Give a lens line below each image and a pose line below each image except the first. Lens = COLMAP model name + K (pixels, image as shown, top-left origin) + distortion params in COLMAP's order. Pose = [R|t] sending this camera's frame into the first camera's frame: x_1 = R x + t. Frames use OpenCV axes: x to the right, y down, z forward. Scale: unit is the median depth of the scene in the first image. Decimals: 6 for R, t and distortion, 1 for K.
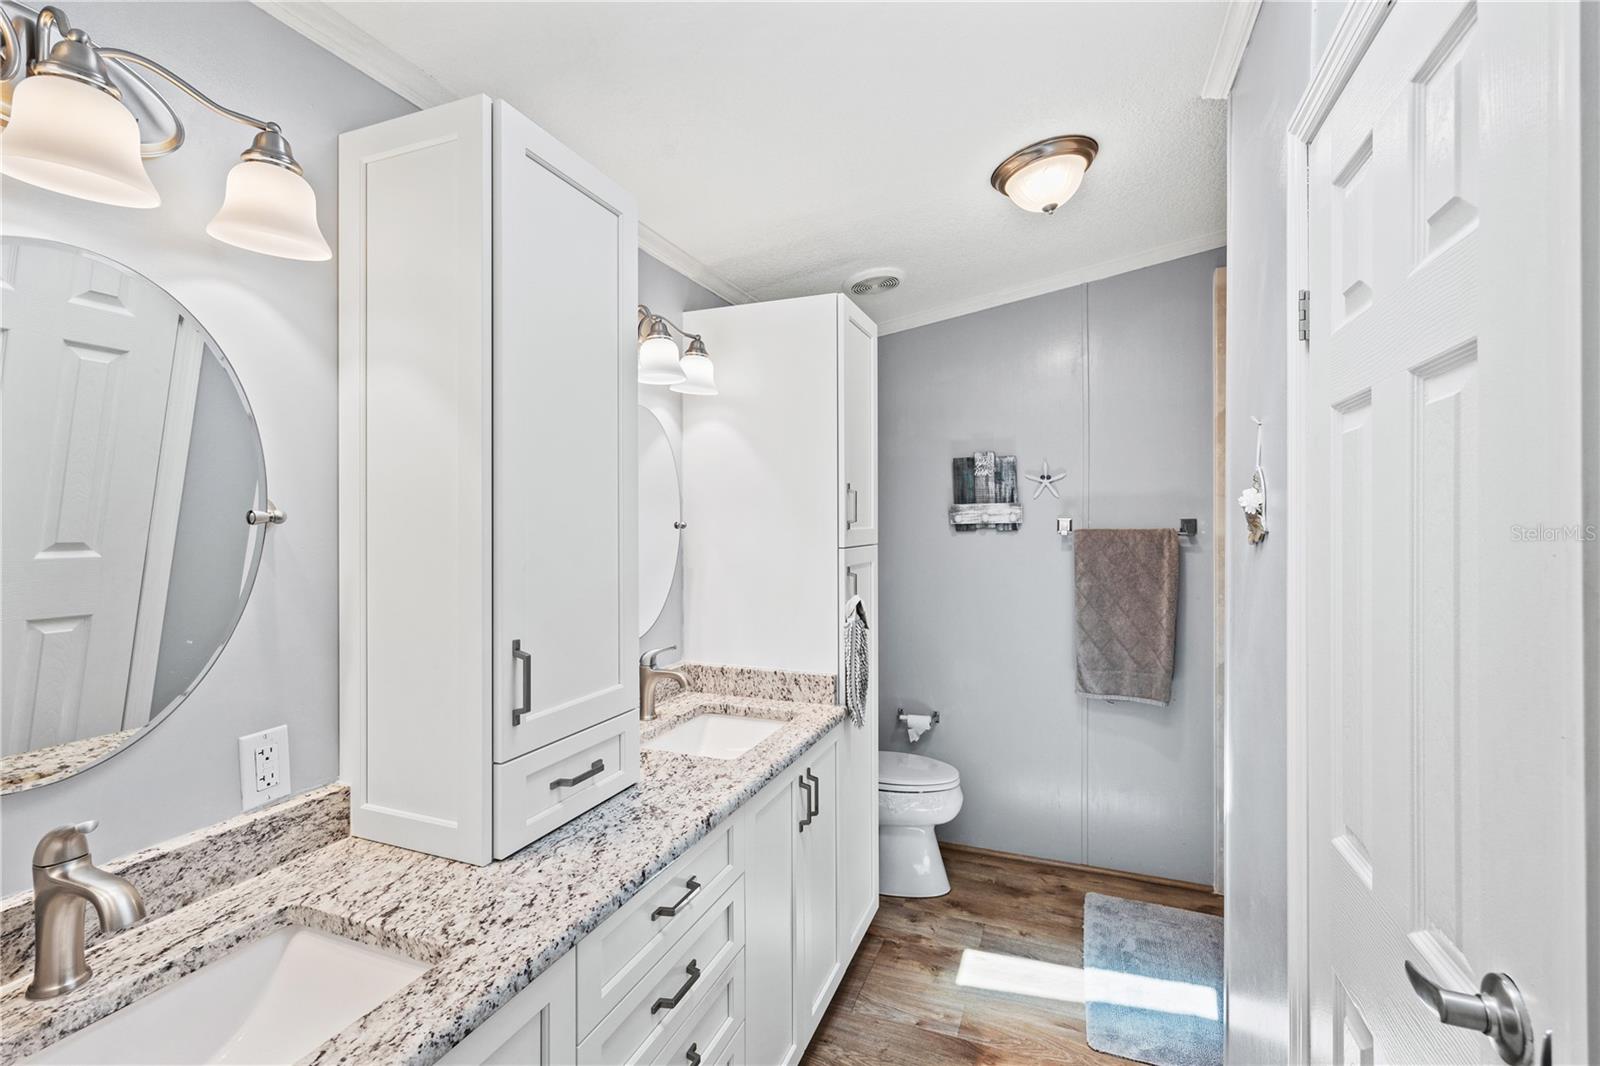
lens RADIAL K [[723.0, 0, 791.9], [0, 723.0, 526.5], [0, 0, 1]] dist [0.026751, 0.000007]
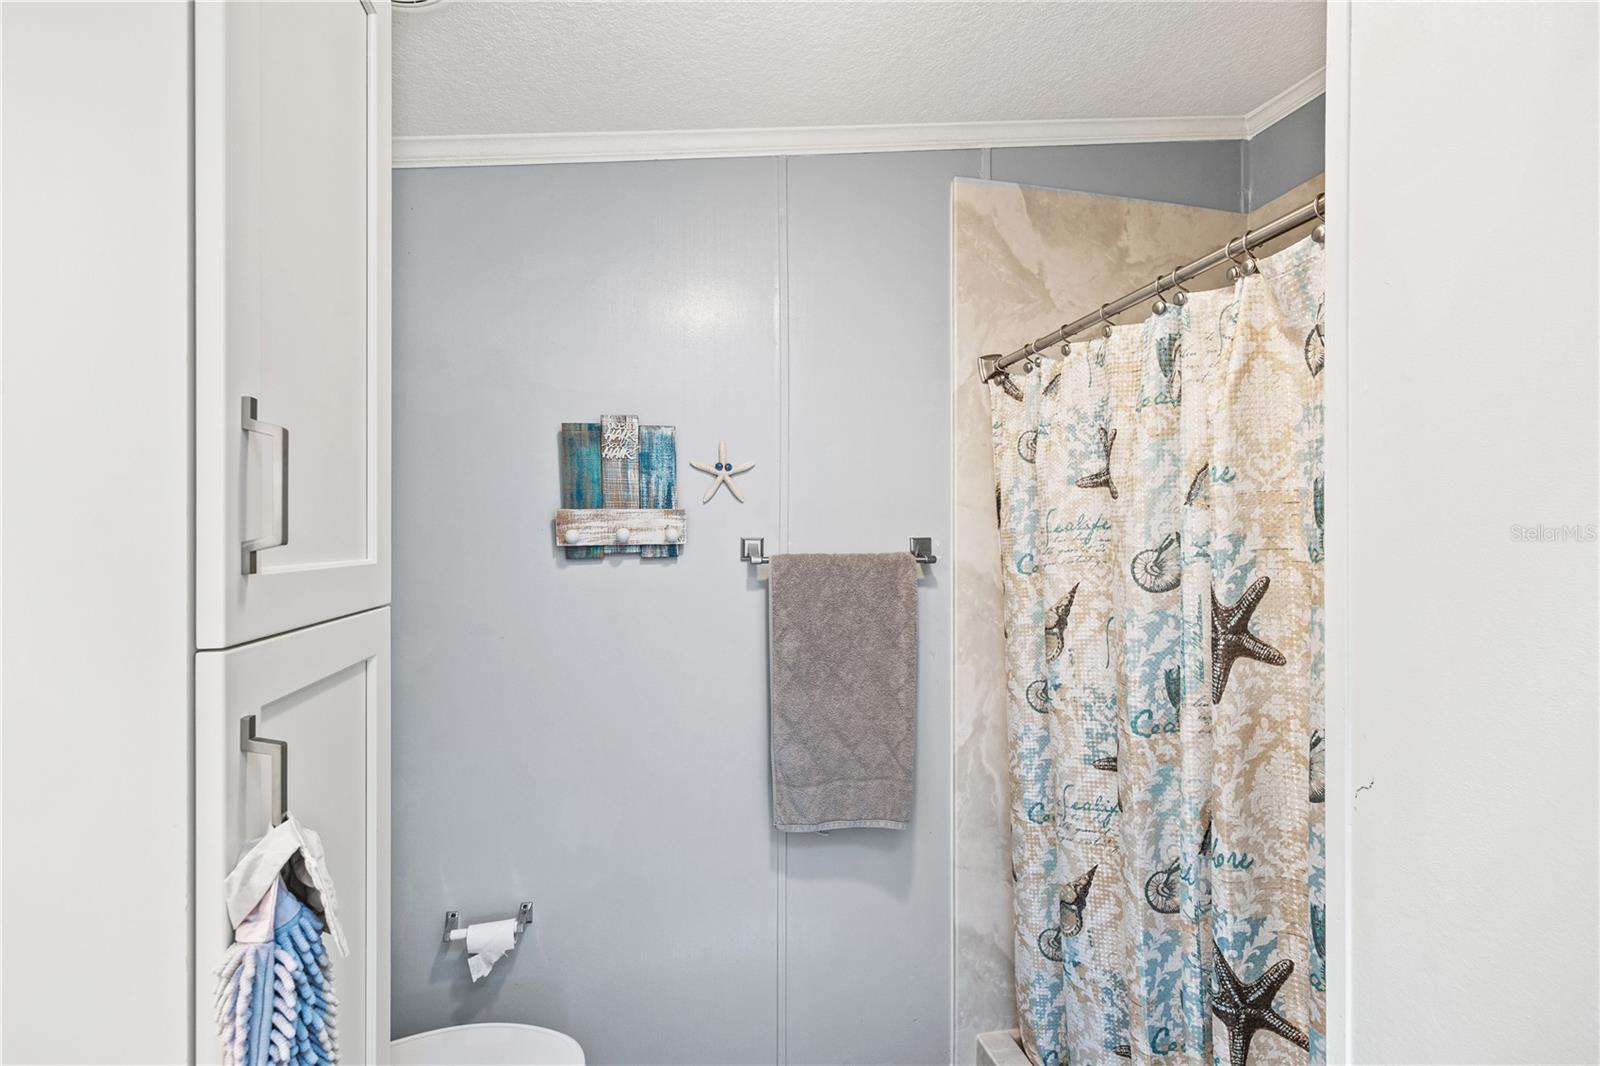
lens RADIAL K [[718.0, 0, 800.0], [0, 718.0, 533.0], [0, 0, 1]] dist [-0.000381, -0.000065]
pose [[0.820807, 0.007441, 0.571158, 0.065603], [0.000722, 0.999901, -0.014065, -0.005339], [-0.571206, 0.011957, 0.820720, 0.474726]]
